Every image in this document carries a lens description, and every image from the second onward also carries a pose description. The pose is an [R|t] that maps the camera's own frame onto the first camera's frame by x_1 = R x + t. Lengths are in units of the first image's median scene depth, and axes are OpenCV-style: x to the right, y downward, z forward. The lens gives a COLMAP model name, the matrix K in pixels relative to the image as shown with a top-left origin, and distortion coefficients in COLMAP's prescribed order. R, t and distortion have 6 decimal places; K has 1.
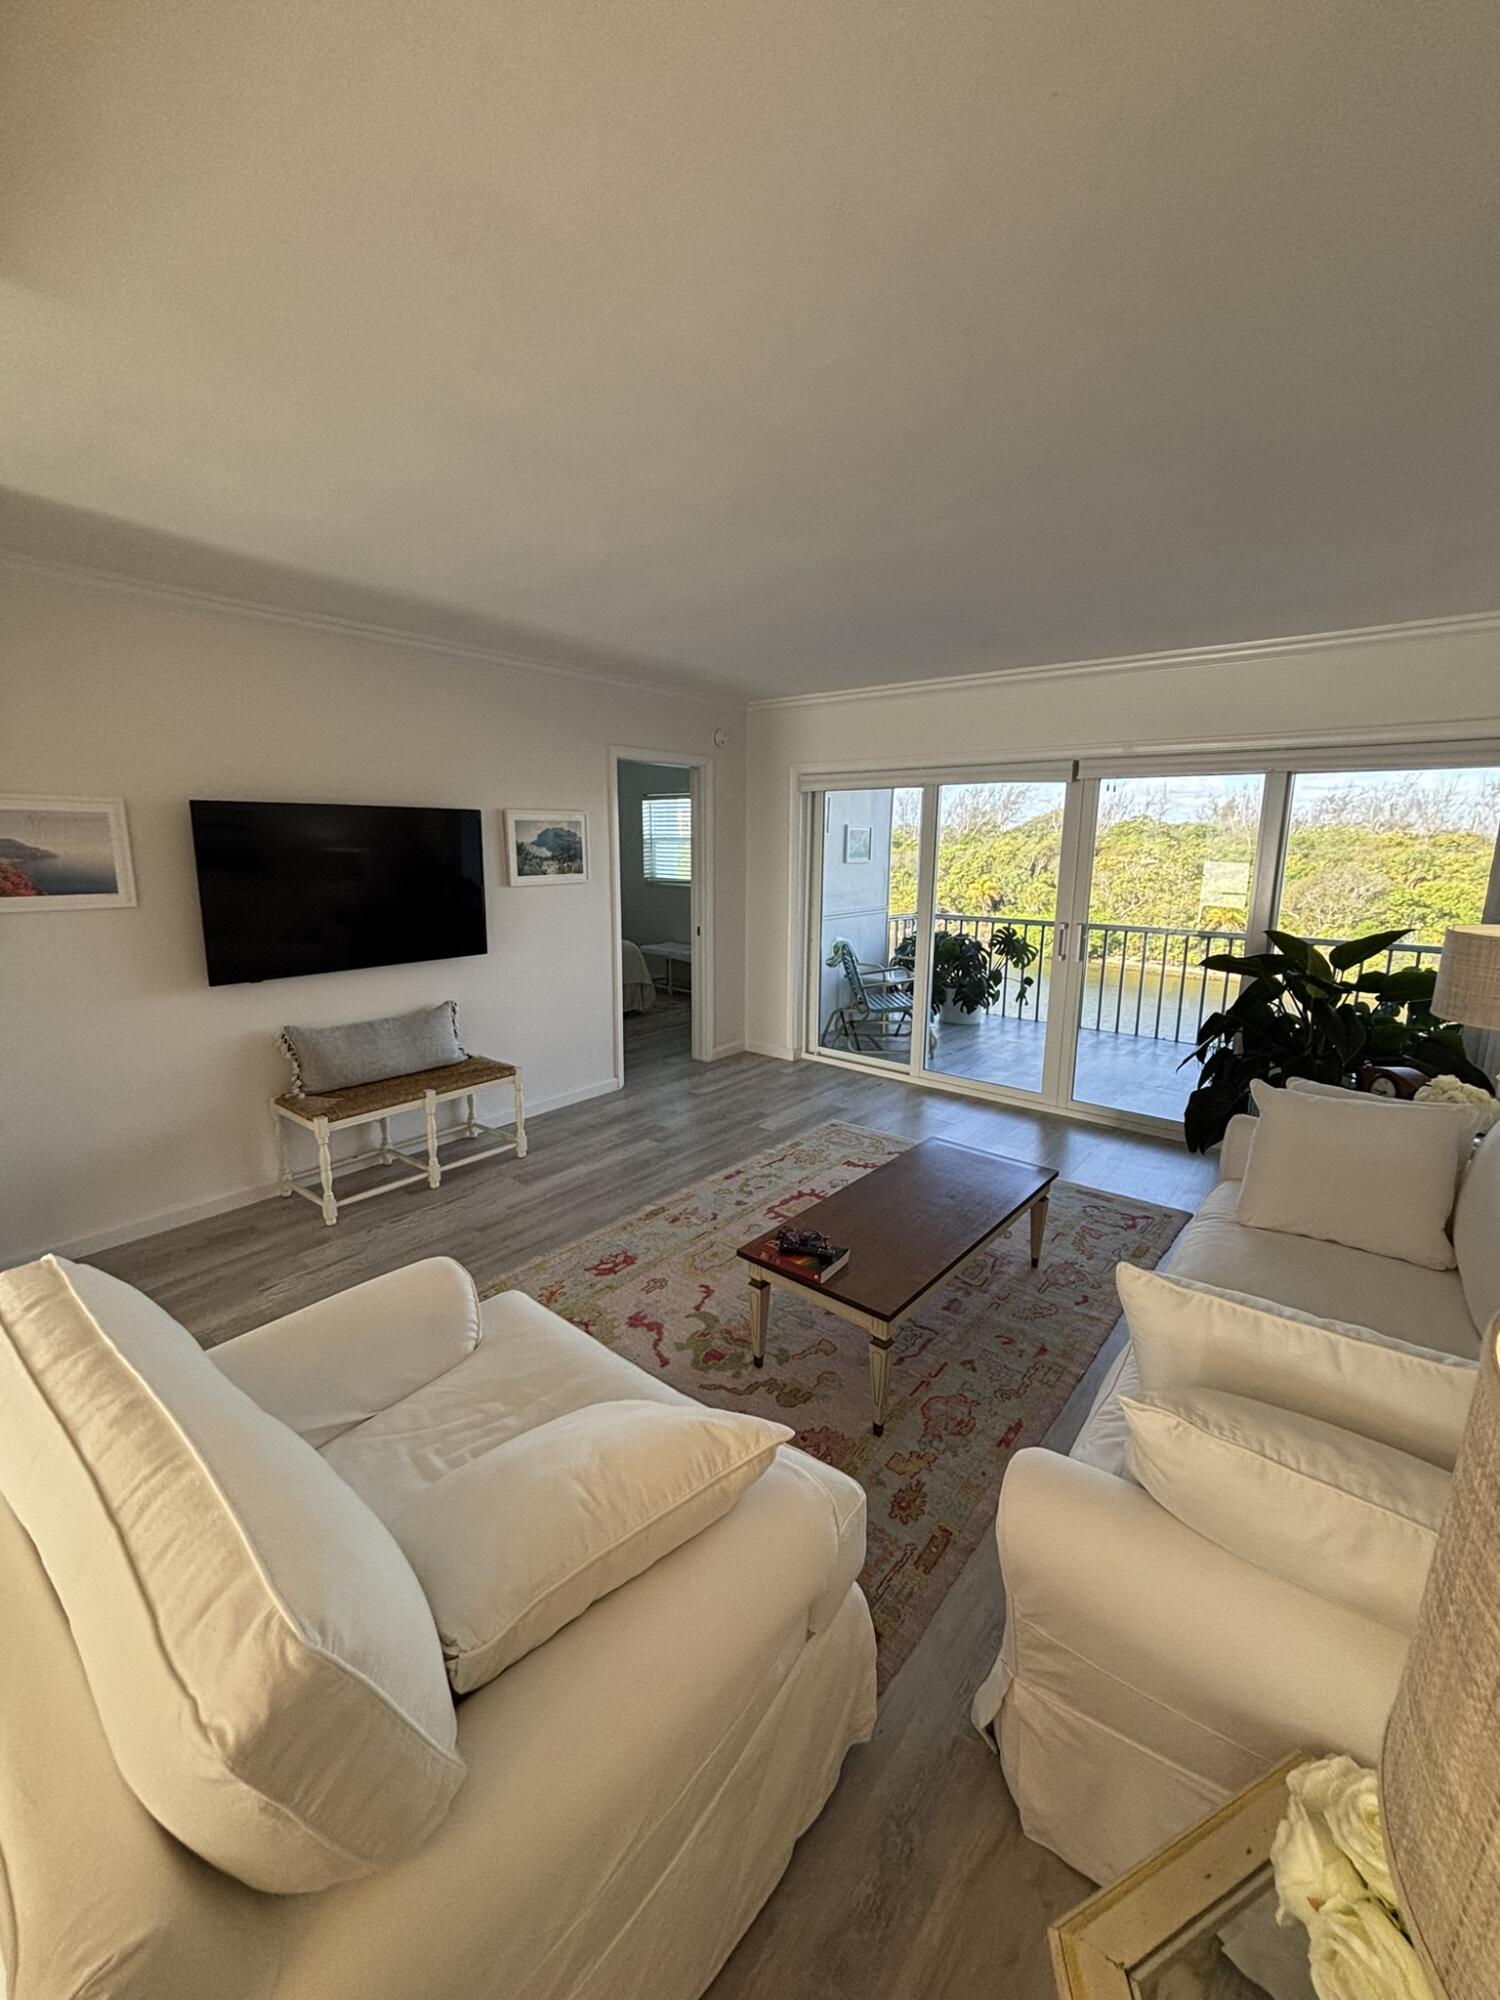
lens RADIAL K [[812.9, 0, 750.2], [0, 812.9, 1000.3], [0, 0, 1]] dist [0.005072, -0.001674]
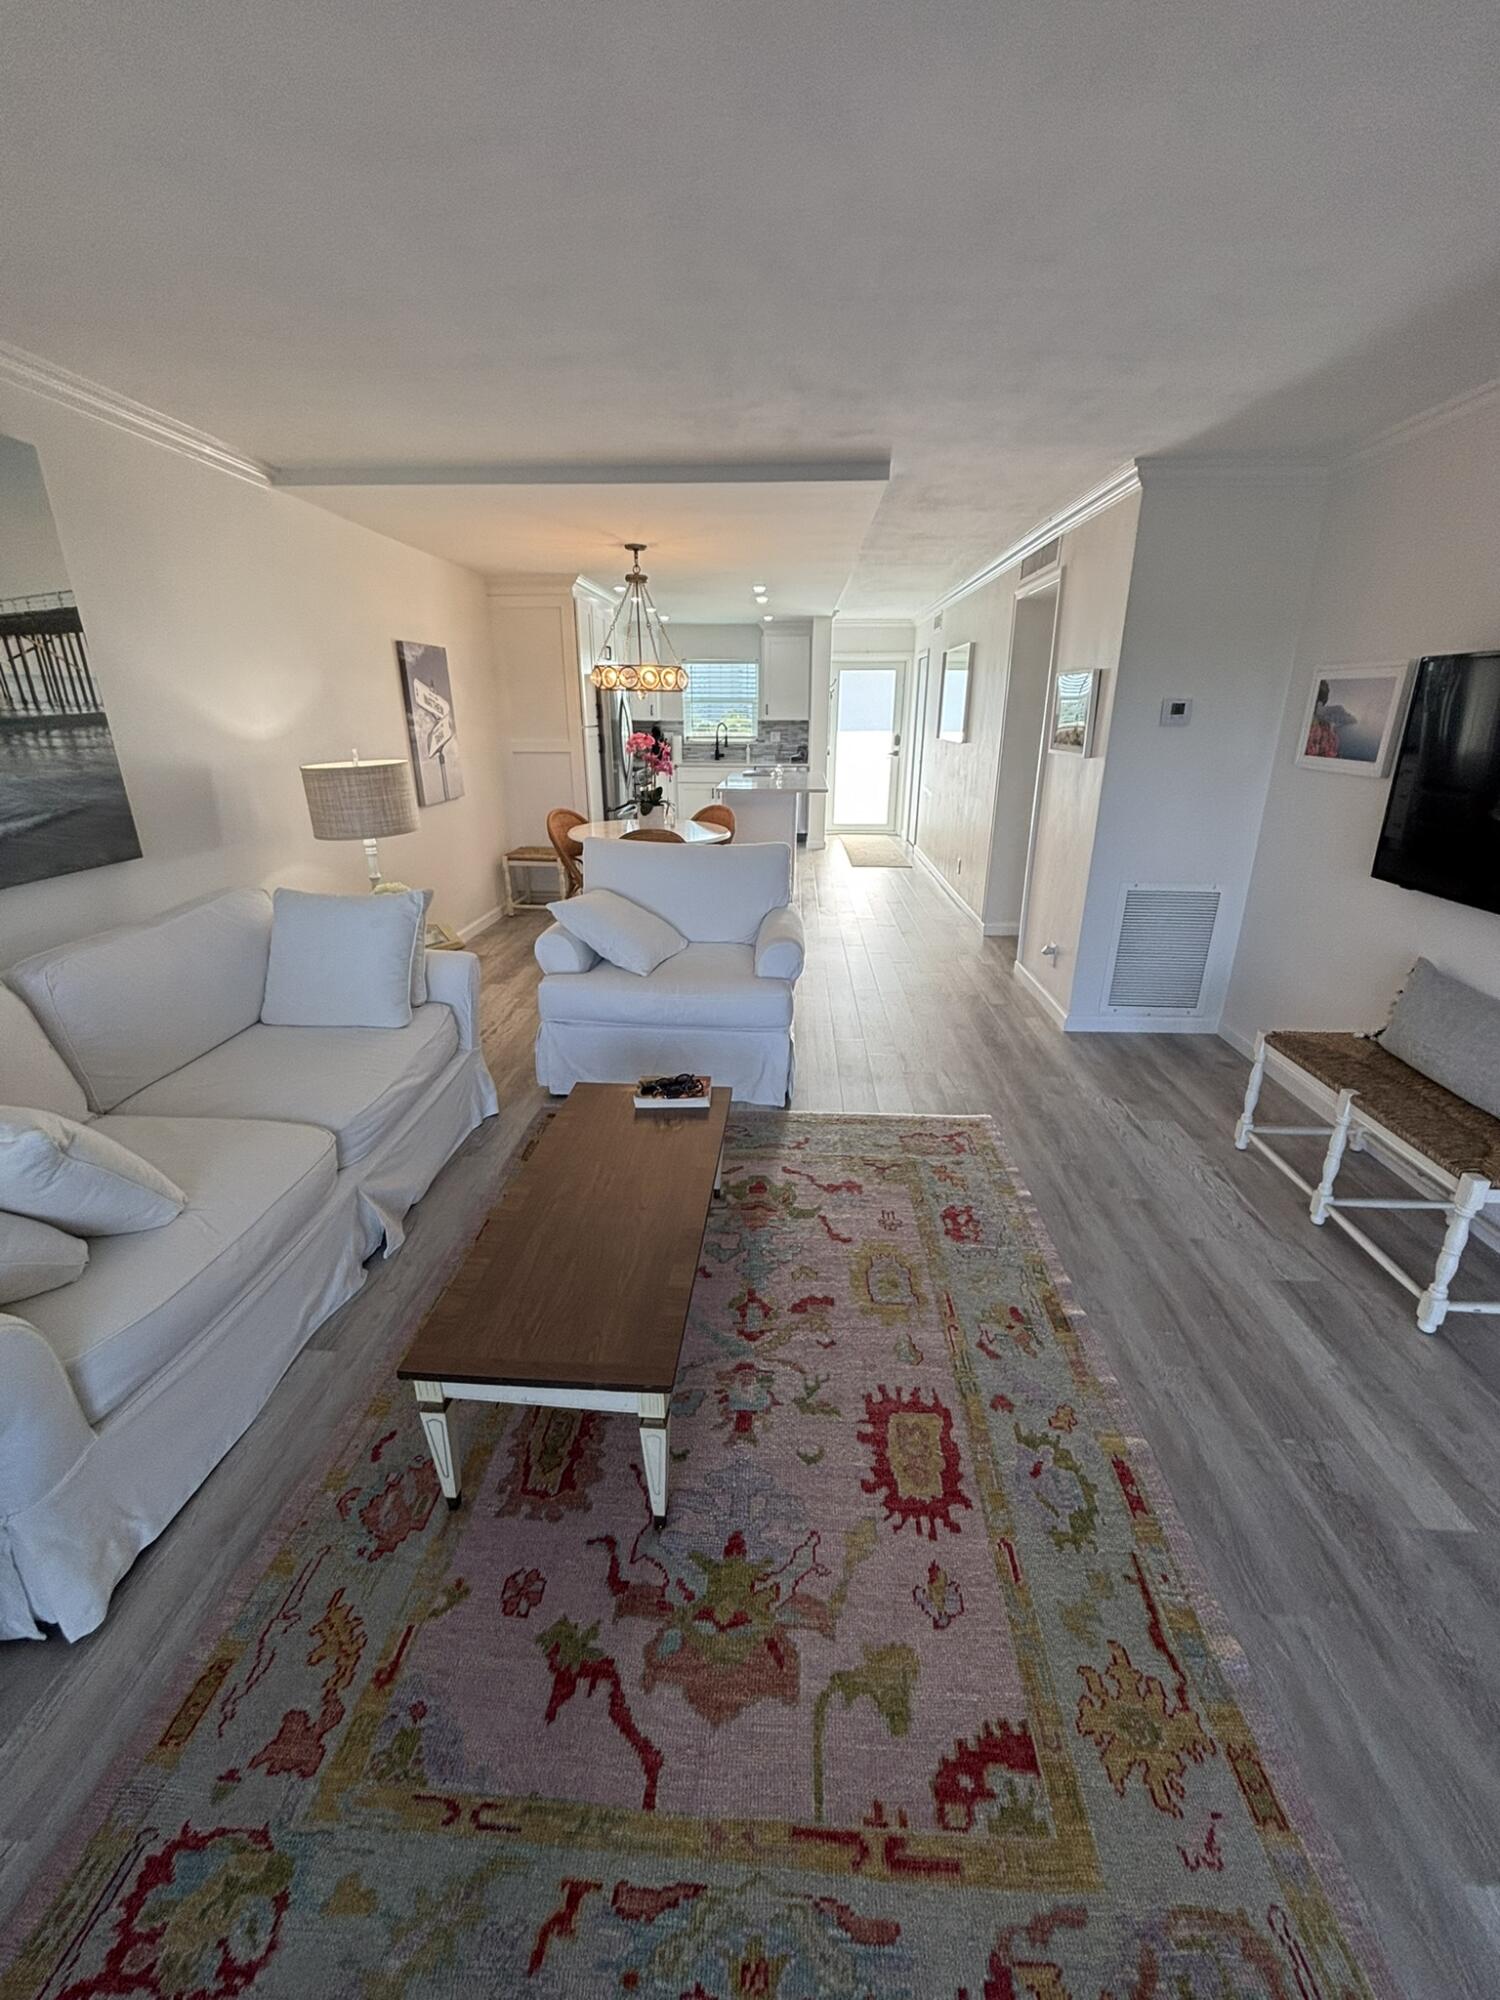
lens RADIAL K [[812.9, 0, 757.1], [0, 812.9, 1001.9], [0, 0, 1]] dist [0.005072, -0.001674]
pose [[-0.806661, 0.187682, -0.560422, 0.324806], [-0.131488, 0.867483, 0.479775, -0.188960], [0.576202, 0.460705, -0.675087, 1.016166]]
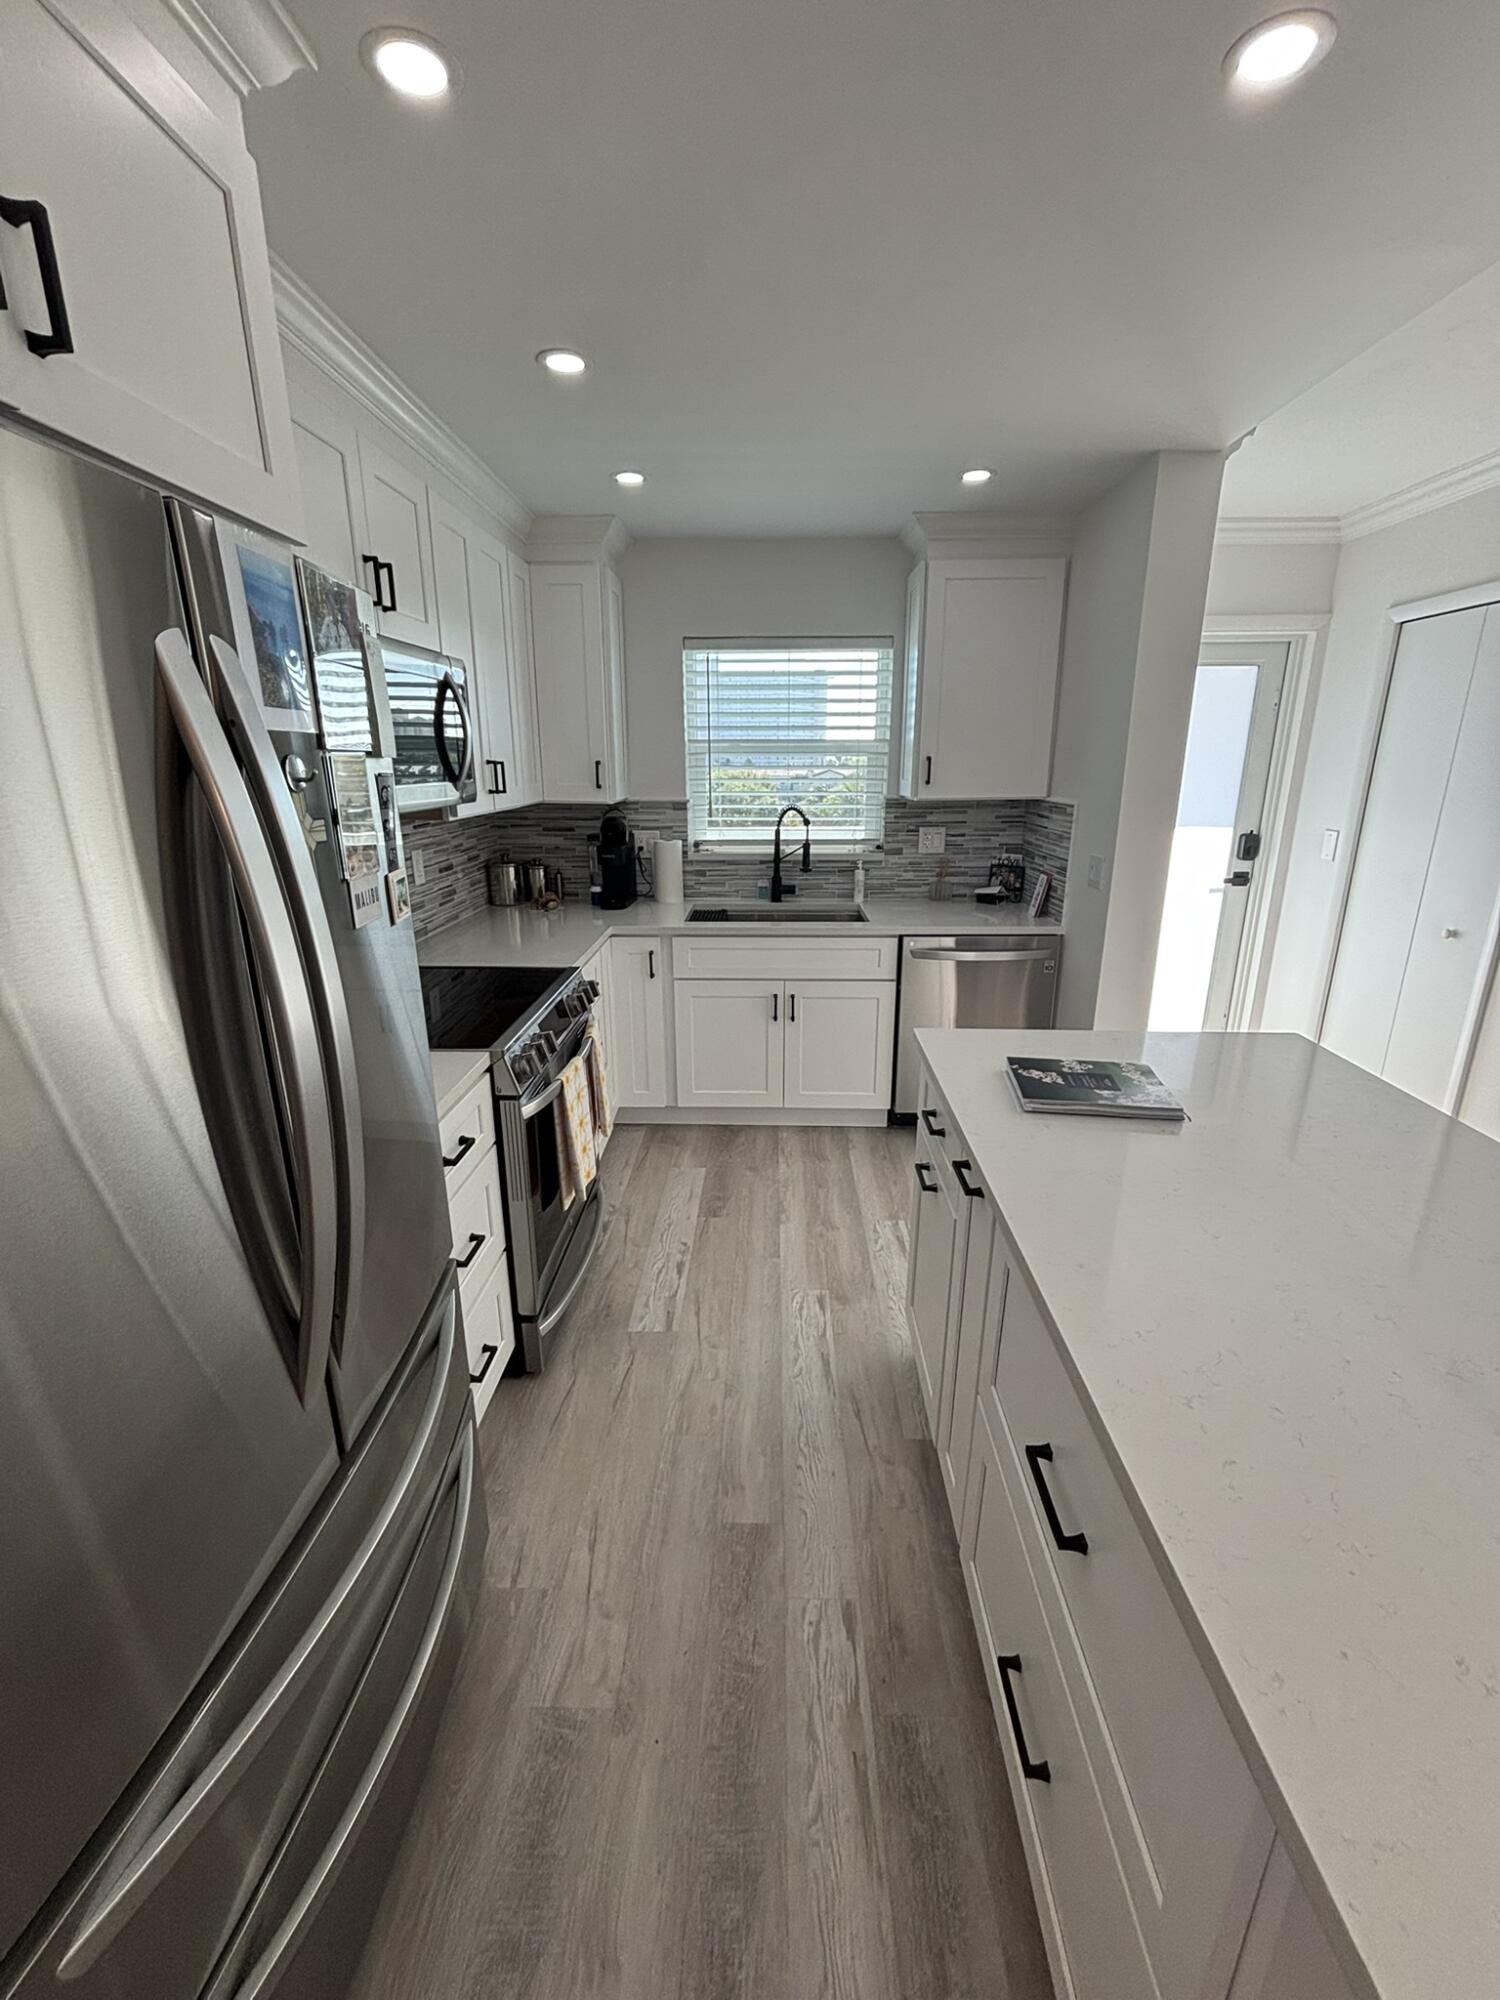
lens RADIAL K [[812.9, 0, 759.4], [0, 812.9, 998.6], [0, 0, 1]] dist [0.005072, -0.001674]
pose [[-0.793084, 0.164644, -0.586439, -0.513933], [-0.129996, 0.894843, 0.427033, 0.078572], [0.595079, 0.414907, -0.688282, -0.376470]]
